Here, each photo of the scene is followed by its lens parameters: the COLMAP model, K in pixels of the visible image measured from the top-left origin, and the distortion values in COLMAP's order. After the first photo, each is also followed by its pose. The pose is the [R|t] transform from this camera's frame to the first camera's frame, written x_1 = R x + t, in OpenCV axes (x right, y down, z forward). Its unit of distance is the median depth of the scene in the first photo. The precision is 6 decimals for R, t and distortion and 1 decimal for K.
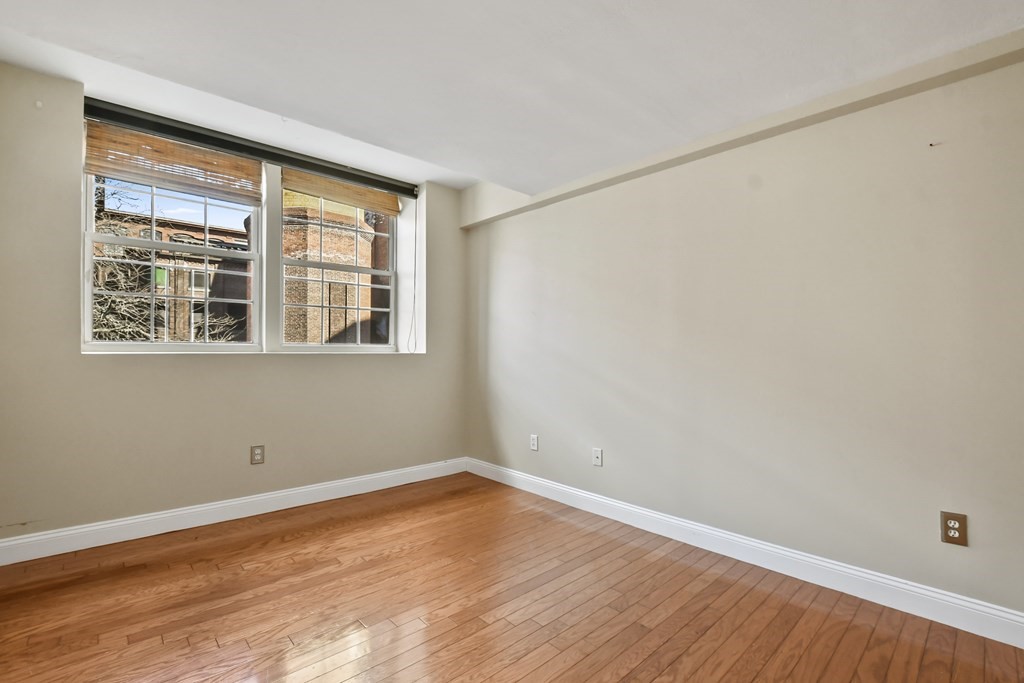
lens RADIAL K [[454.3, 0, 511.8], [0, 454.3, 349.9], [0, 0, 1]] dist [-0.029256, 0.000128]
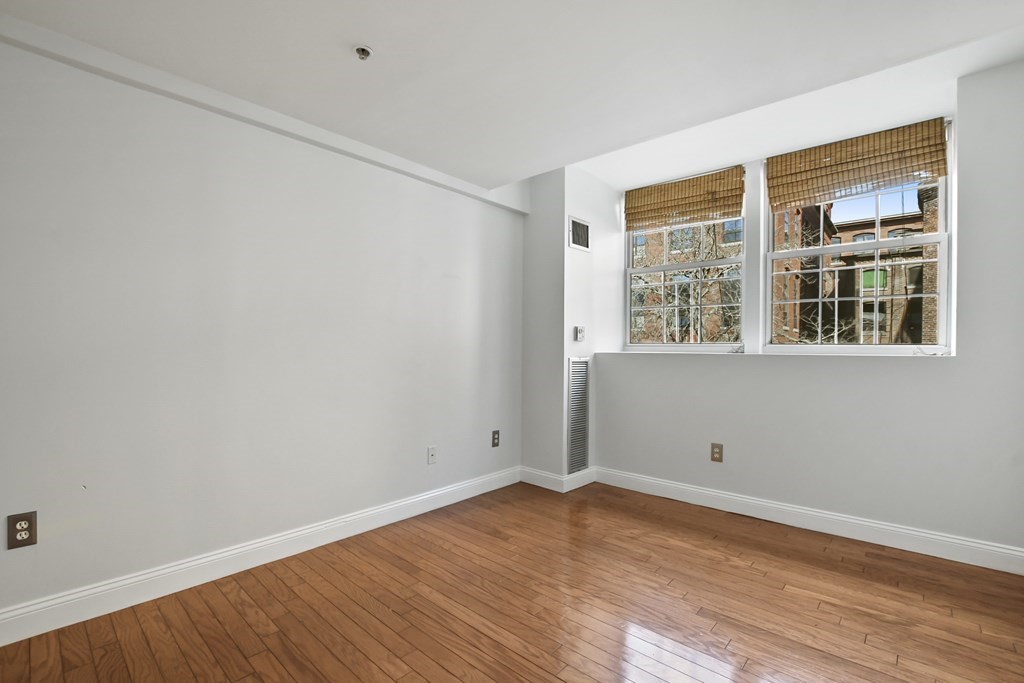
lens RADIAL K [[450.5, 0, 504.3], [0, 450.5, 343.2], [0, 0, 1]] dist [-0.031383, -0.000106]
pose [[0.093816, -0.012342, -0.995513, 0.396546], [-0.011208, 0.999847, -0.013452, 0.001494], [0.995526, 0.012420, 0.093663, 0.405647]]
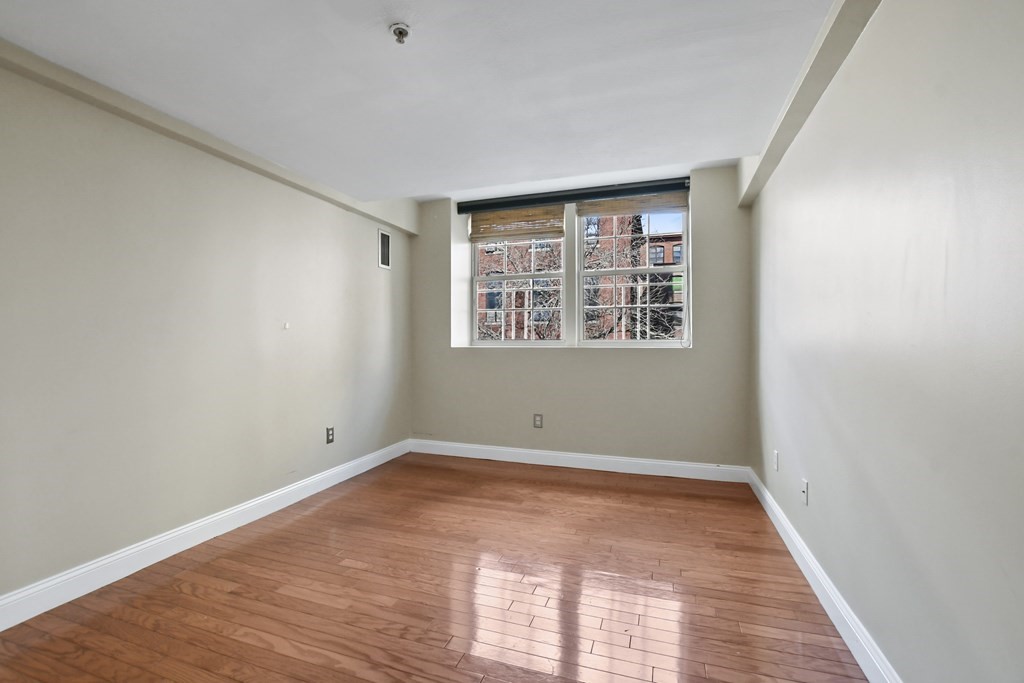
lens RADIAL K [[450.5, 0, 504.3], [0, 450.5, 343.2], [0, 0, 1]] dist [-0.031383, -0.000106]
pose [[0.479457, -0.005165, -0.877550, 0.553248], [0.000935, 0.999985, -0.005375, 0.002301], [0.877565, 0.001757, 0.479455, 0.228411]]
